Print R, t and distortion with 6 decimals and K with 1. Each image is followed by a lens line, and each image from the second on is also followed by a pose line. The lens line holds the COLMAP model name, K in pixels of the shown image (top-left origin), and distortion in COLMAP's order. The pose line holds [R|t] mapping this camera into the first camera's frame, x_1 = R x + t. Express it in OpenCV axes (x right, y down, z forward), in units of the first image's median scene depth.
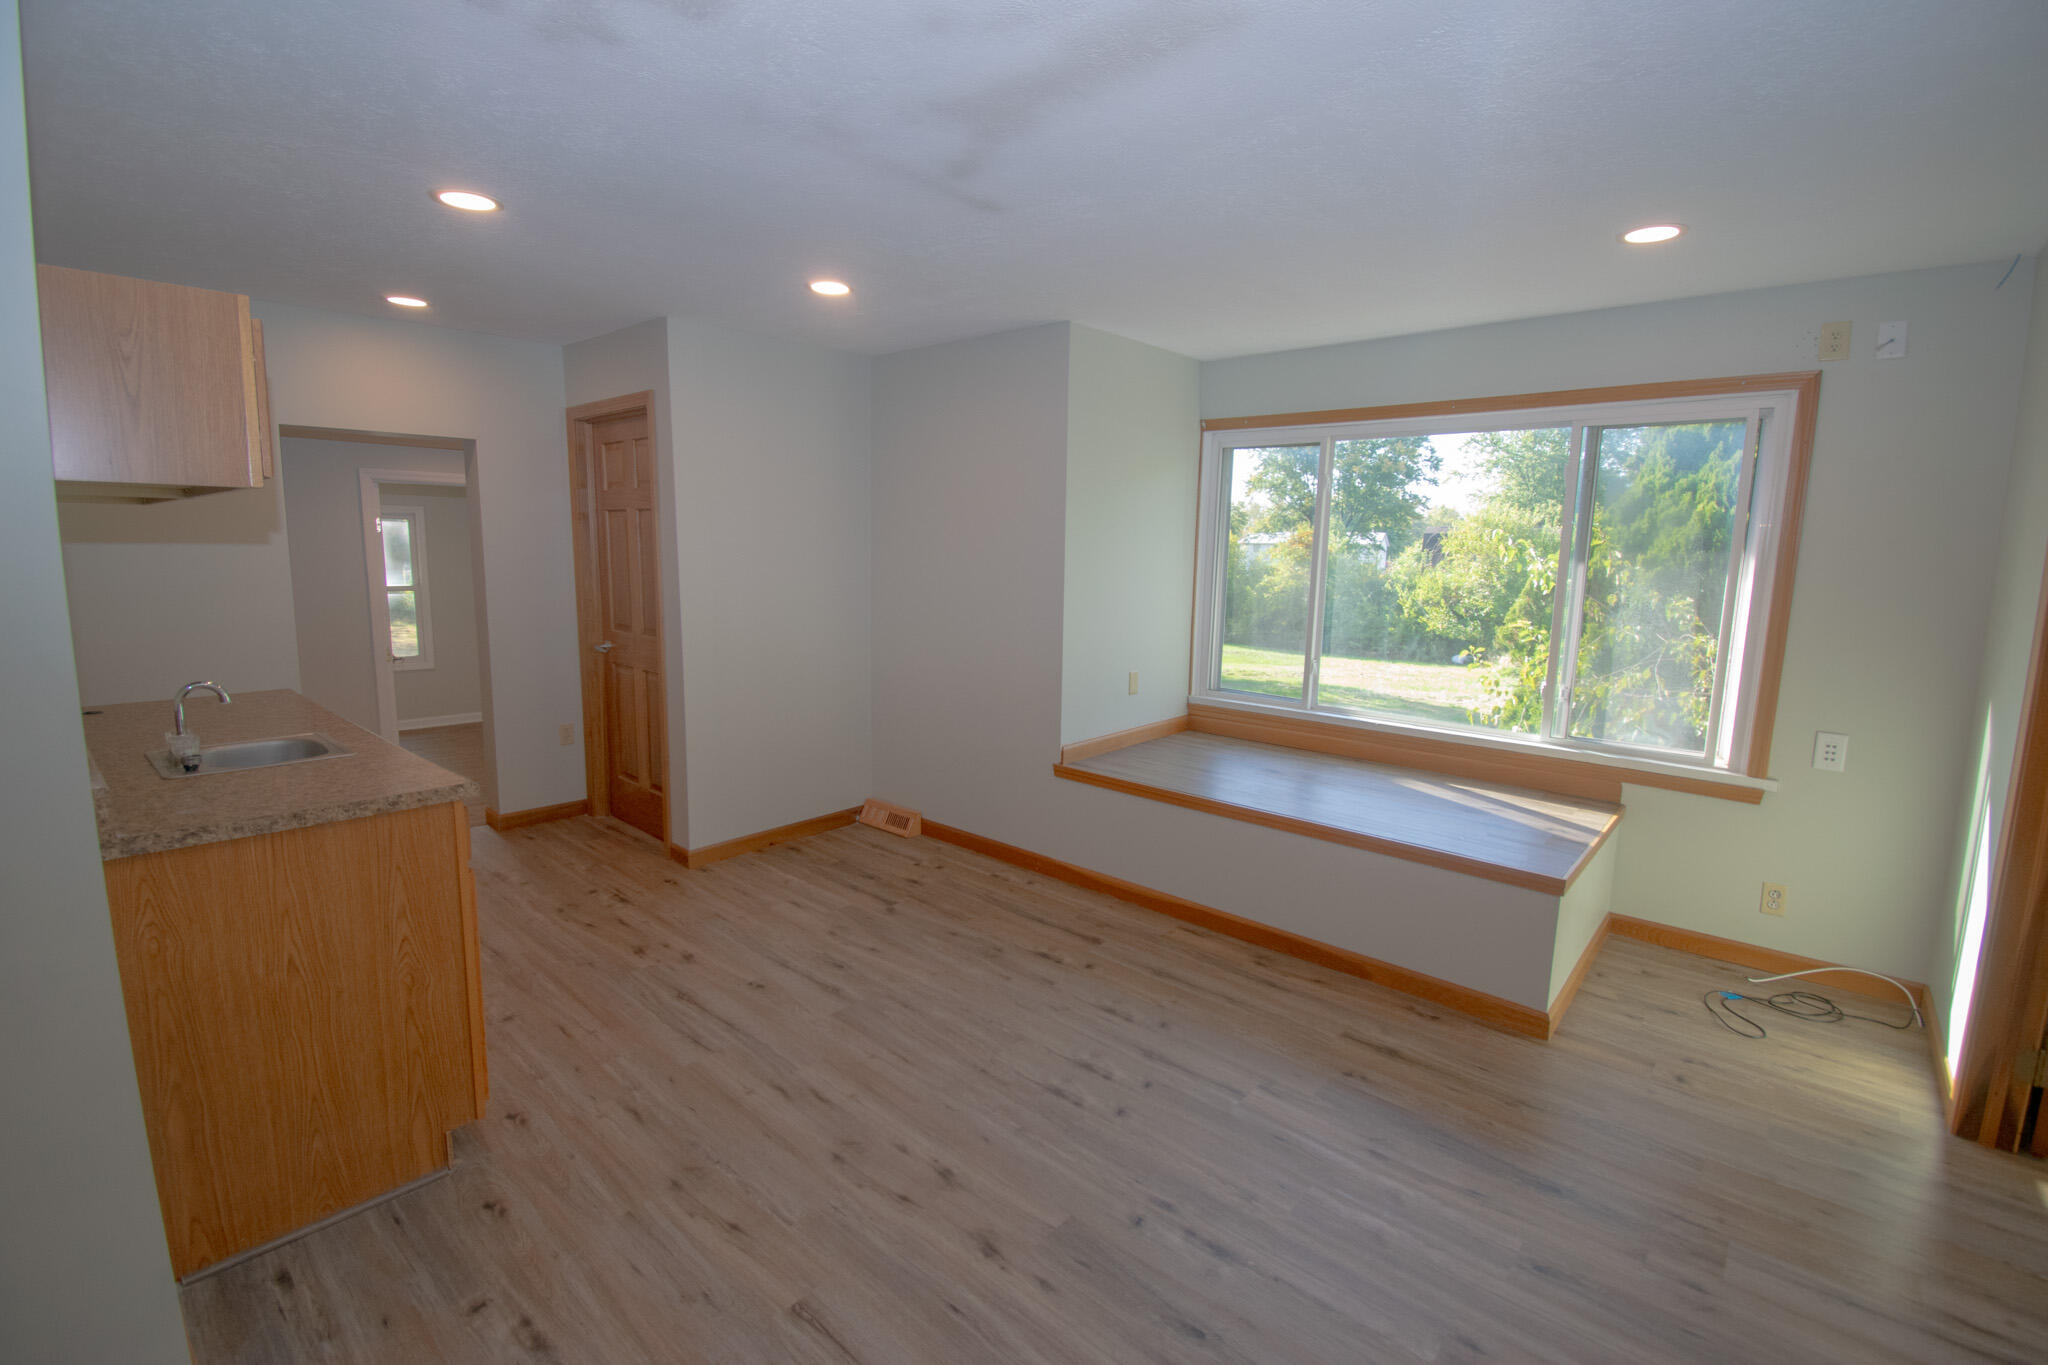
lens RADIAL K [[906.8, 0, 1028.0], [0, 906.8, 677.9], [0, 0, 1]] dist [0.016597, -0.028611]
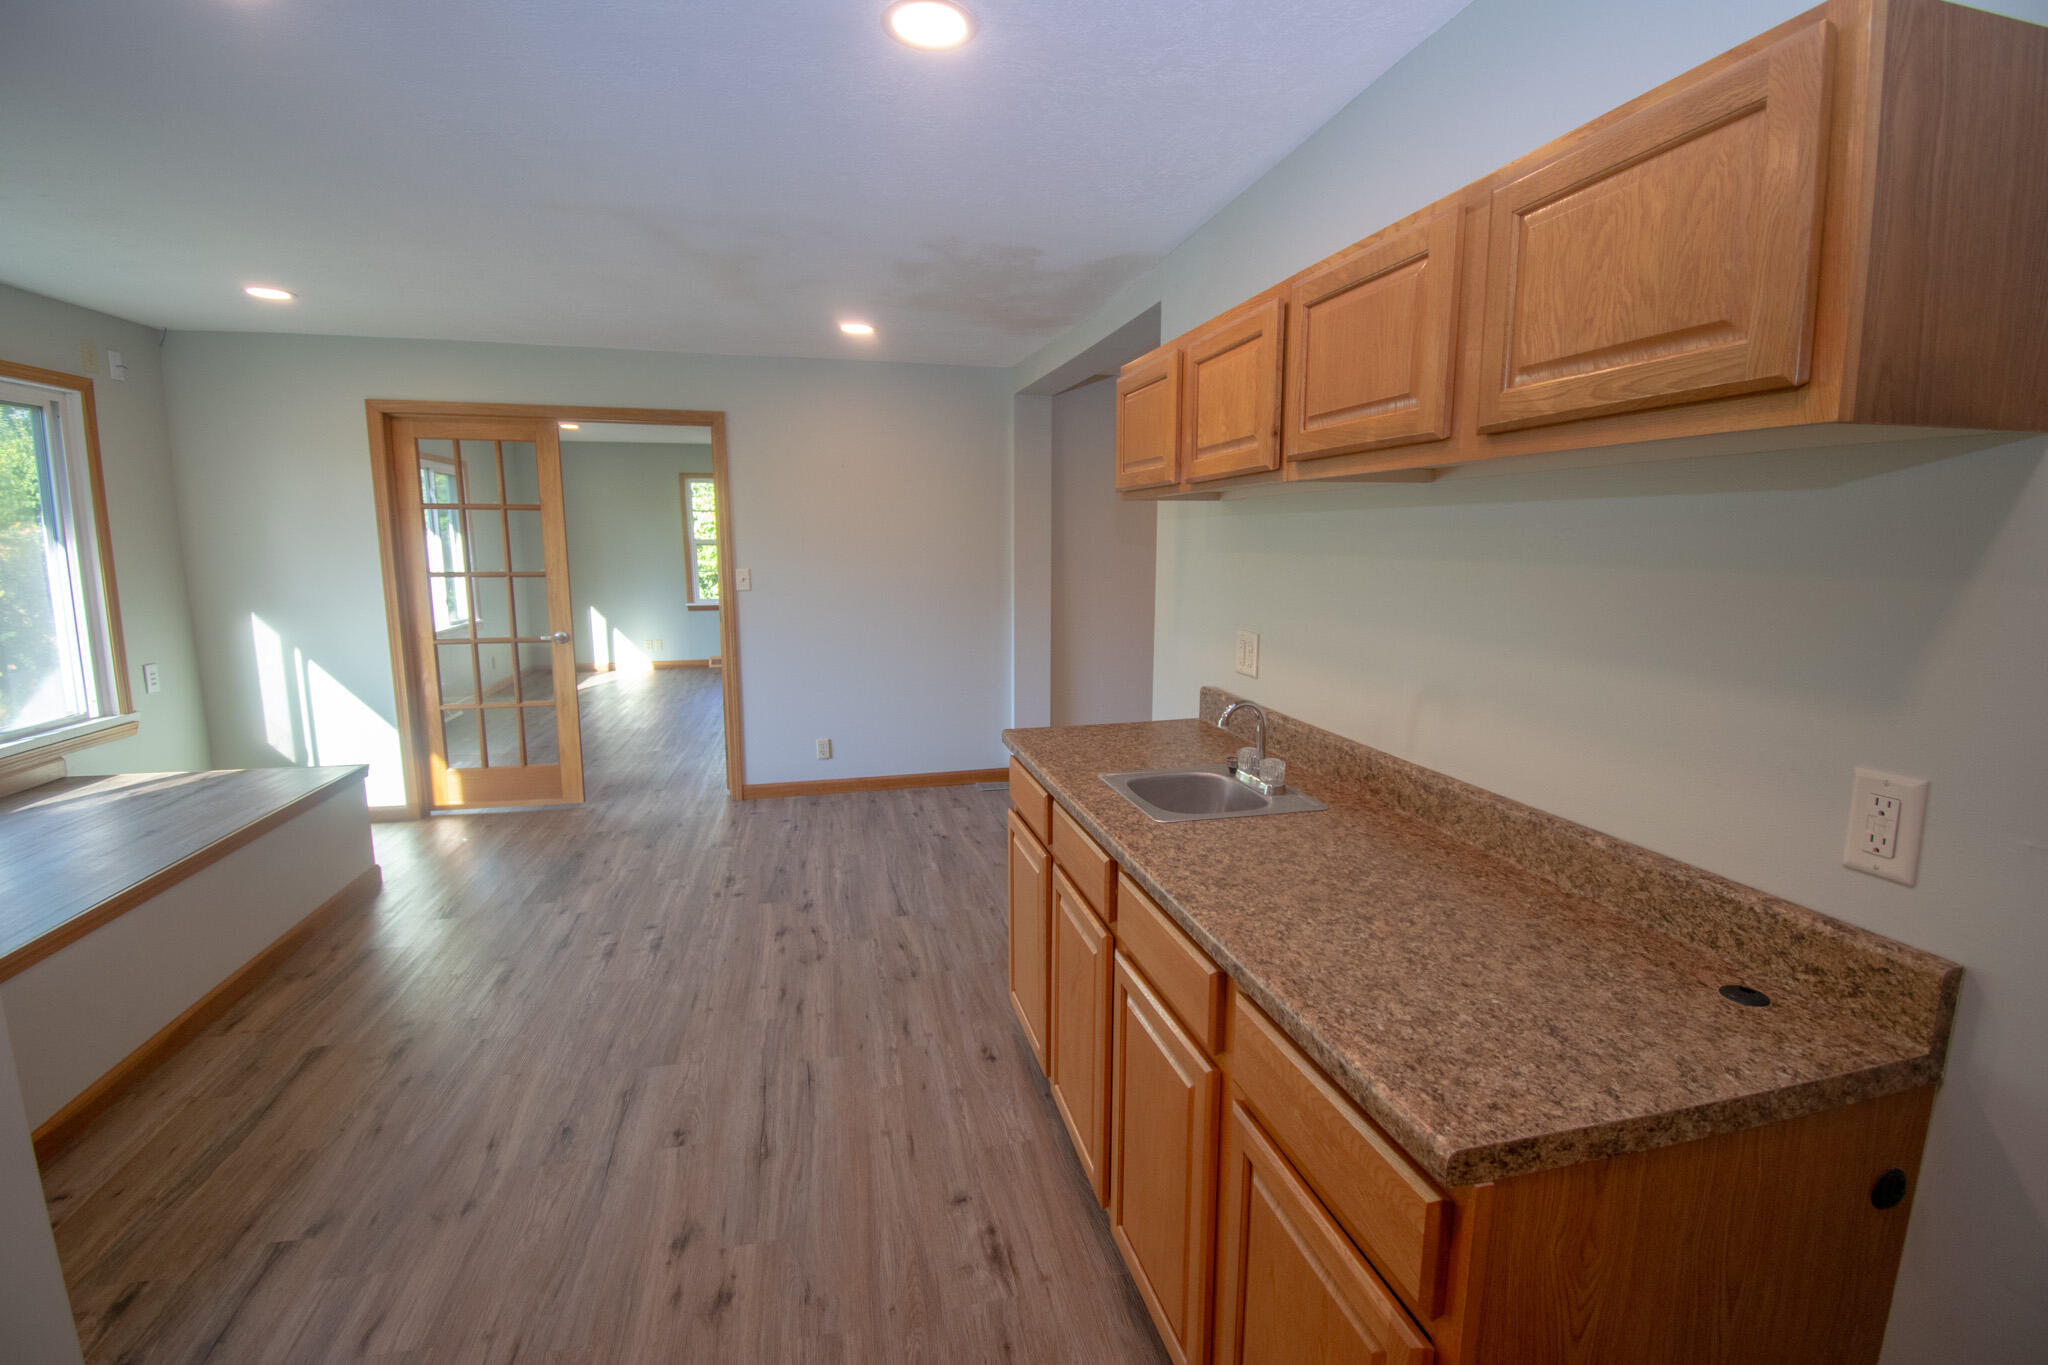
lens RADIAL K [[906.8, 0, 1028.0], [0, 906.8, 677.9], [0, 0, 1]] dist [0.016597, -0.028611]
pose [[-0.817694, -0.110465, 0.564955, -0.911493], [0.062406, 0.958621, 0.277762, -0.206348], [-0.572260, 0.262381, -0.776965, 1.323293]]
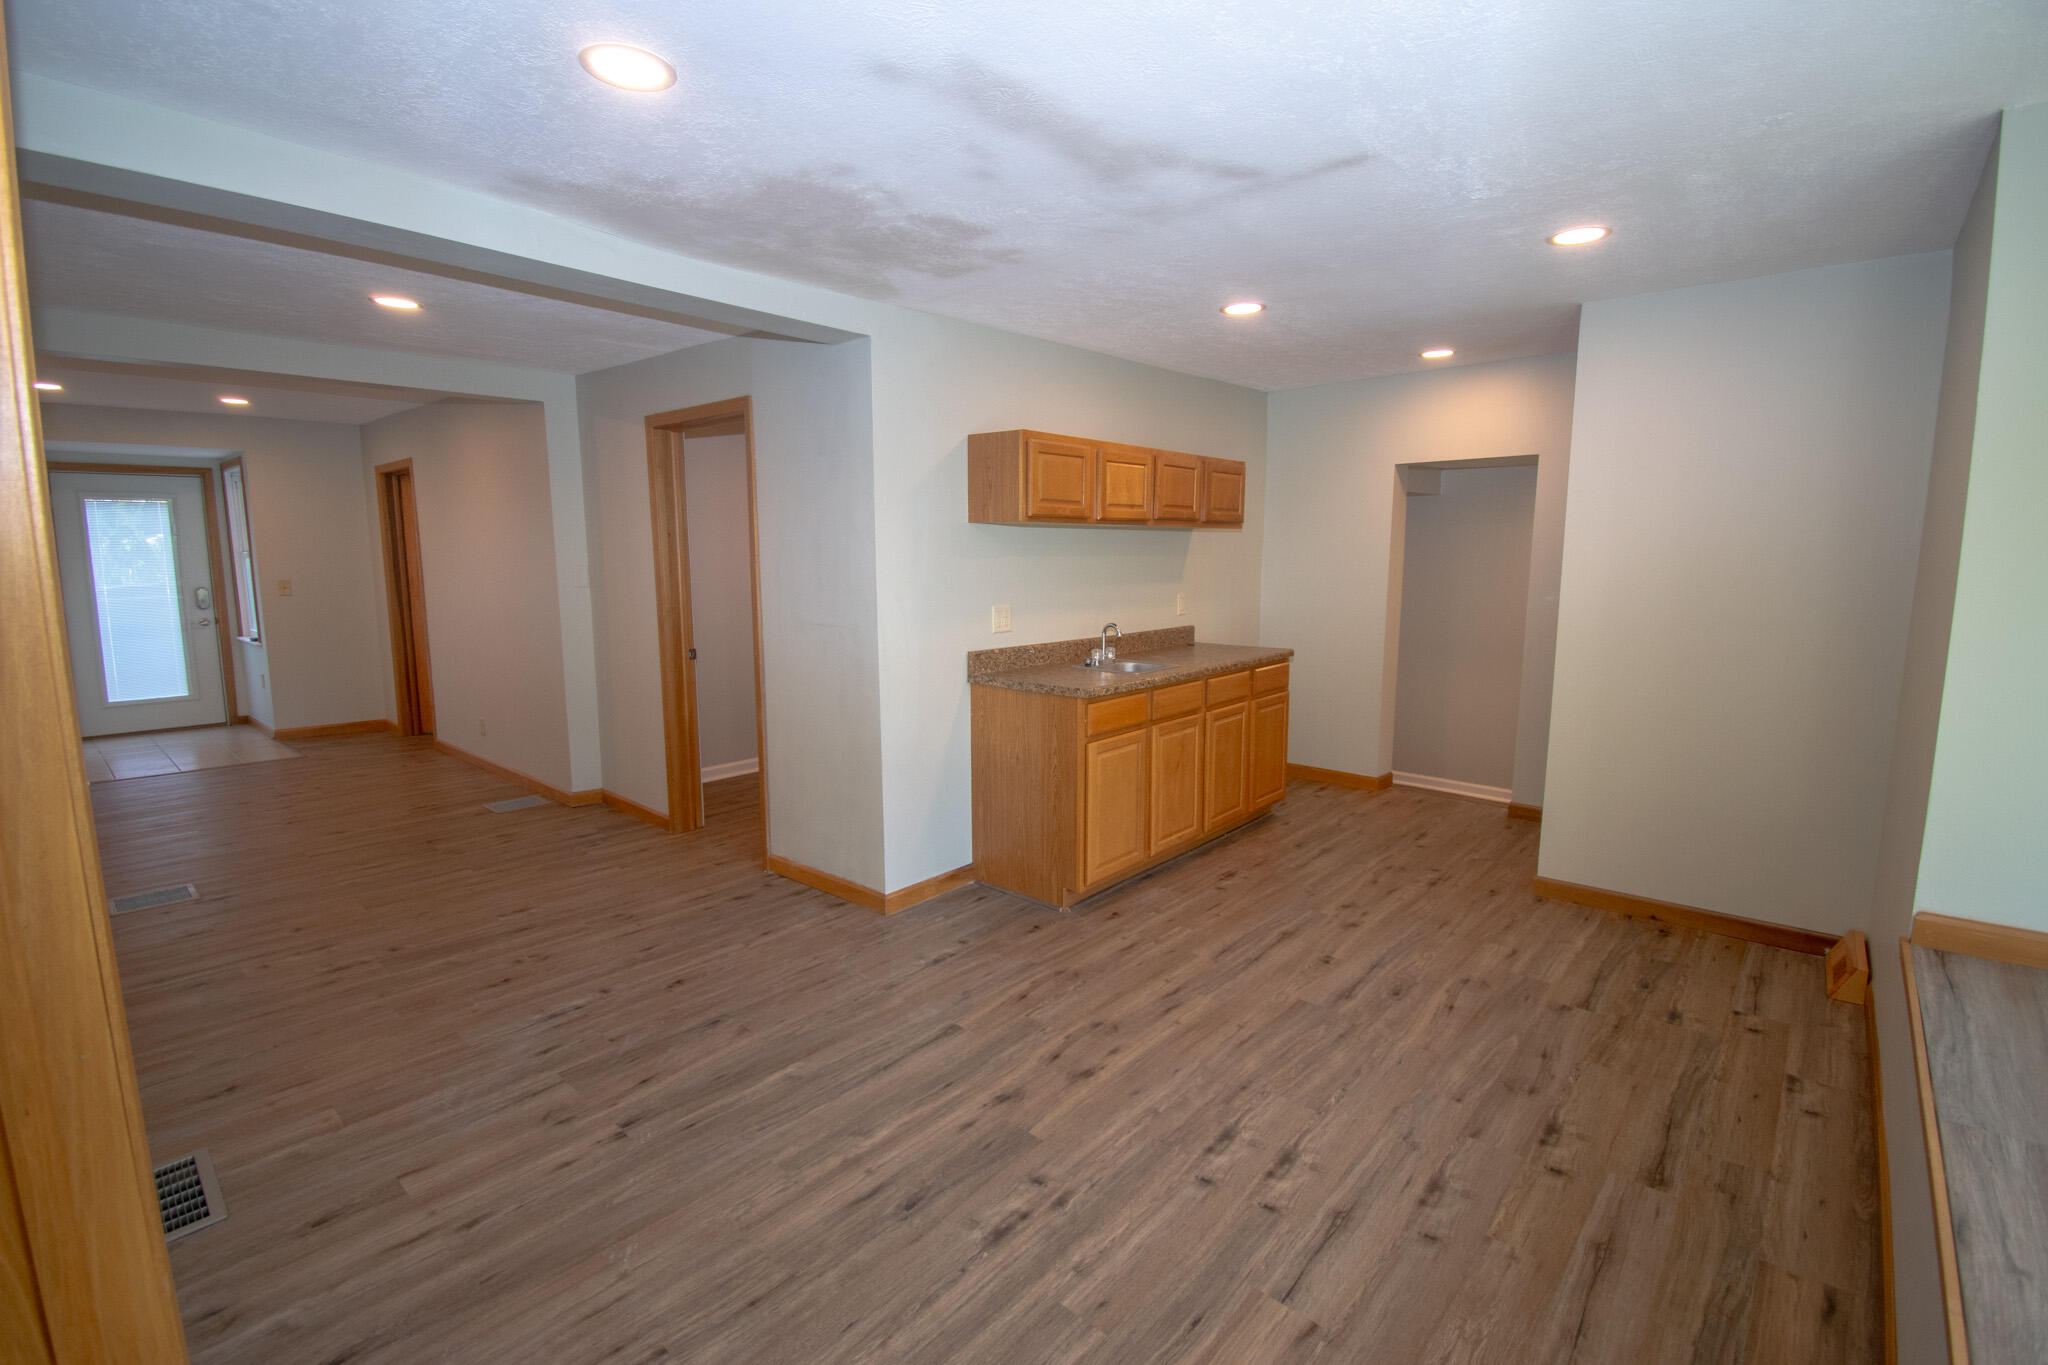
lens RADIAL K [[906.8, 0, 1028.0], [0, 906.8, 677.9], [0, 0, 1]] dist [0.016597, -0.028611]
pose [[0.001993, 0.123509, -0.992341, 0.729982], [-0.141682, 0.982368, 0.121983, -0.070194], [0.989910, 0.140354, 0.019457, 0.587922]]
